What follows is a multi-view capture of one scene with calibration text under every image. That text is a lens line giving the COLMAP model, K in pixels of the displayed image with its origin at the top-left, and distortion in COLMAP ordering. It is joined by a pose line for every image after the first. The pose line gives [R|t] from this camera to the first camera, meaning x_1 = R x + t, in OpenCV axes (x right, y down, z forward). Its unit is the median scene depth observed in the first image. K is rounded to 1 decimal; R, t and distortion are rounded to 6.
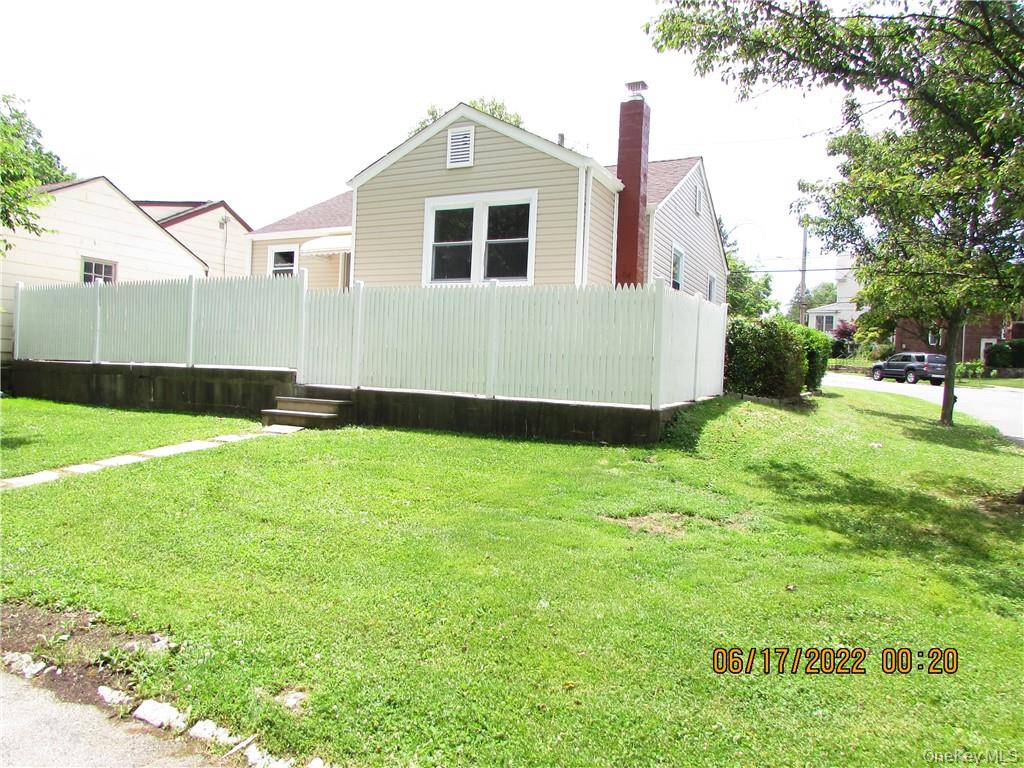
lens RADIAL K [[722.6, 0, 516.5], [0, 722.6, 383.4], [0, 0, 1]] dist [-0.042523, 0.024135]
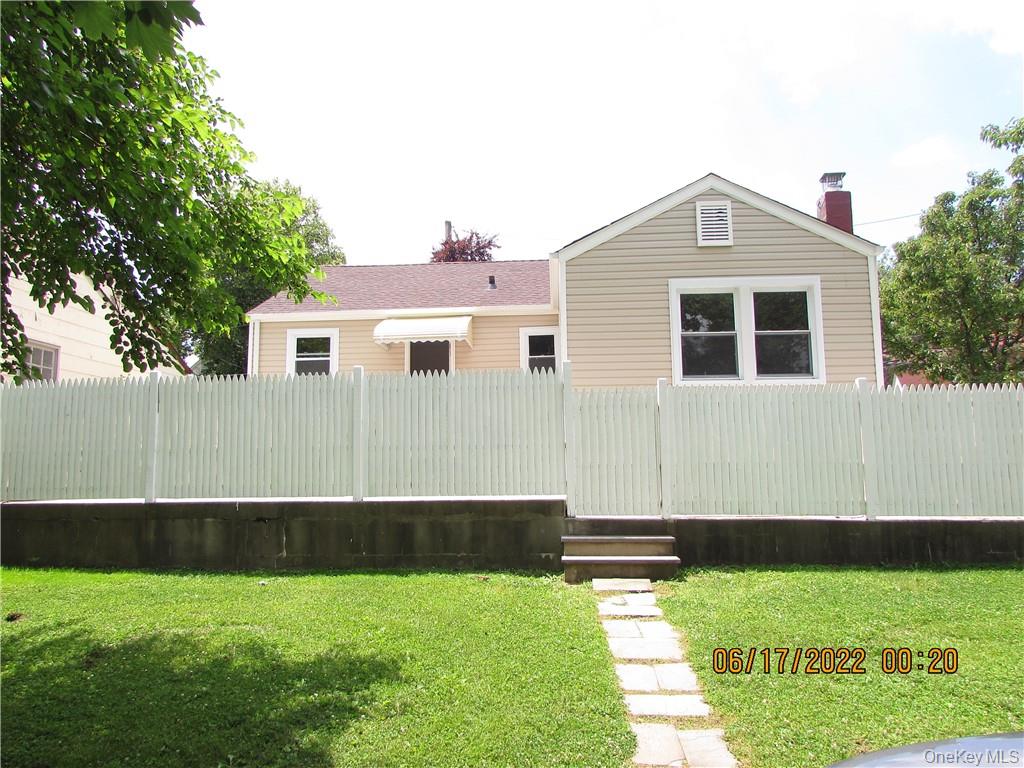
lens RADIAL K [[722.6, 0, 516.5], [0, 722.6, 383.4], [0, 0, 1]] dist [-0.042523, 0.024135]
pose [[0.926483, -0.000566, 0.376335, -0.614558], [0.048864, 0.991715, -0.118804, -0.048245], [-0.373150, 0.128459, 0.918835, 0.322656]]
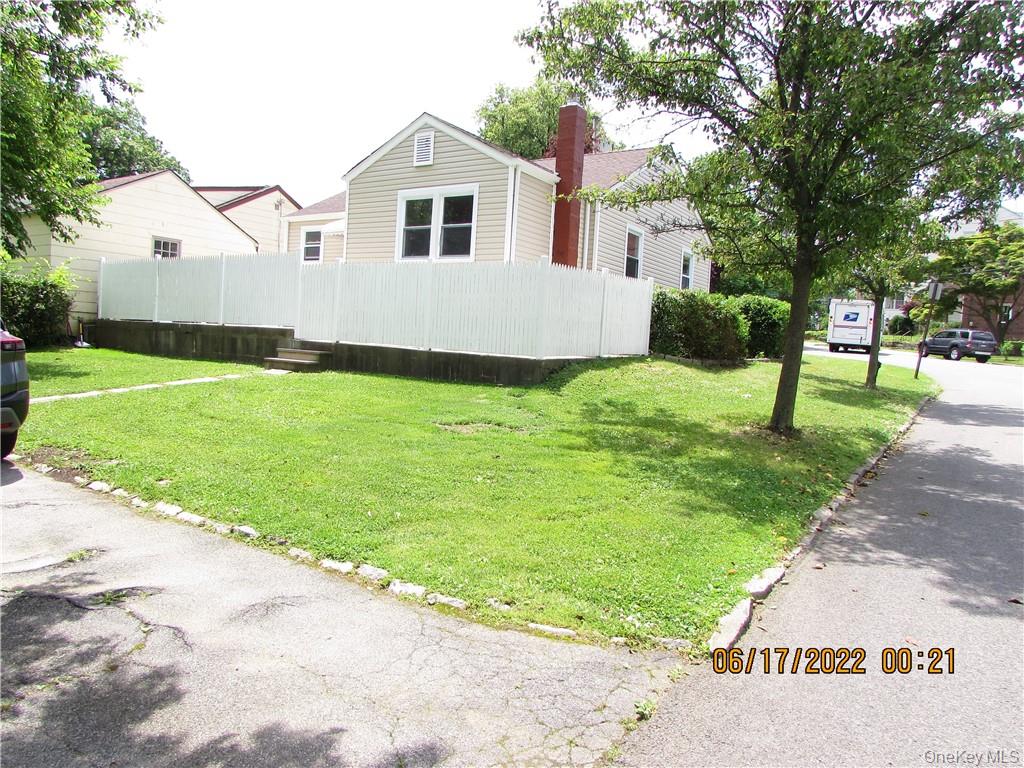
lens RADIAL K [[722.6, 0, 516.5], [0, 722.6, 383.4], [0, 0, 1]] dist [-0.042523, 0.024135]
pose [[0.992412, 0.023469, -0.120698, 0.236660], [-0.019068, 0.999115, 0.037490, 0.024243], [0.121471, -0.034904, 0.991981, -0.217124]]
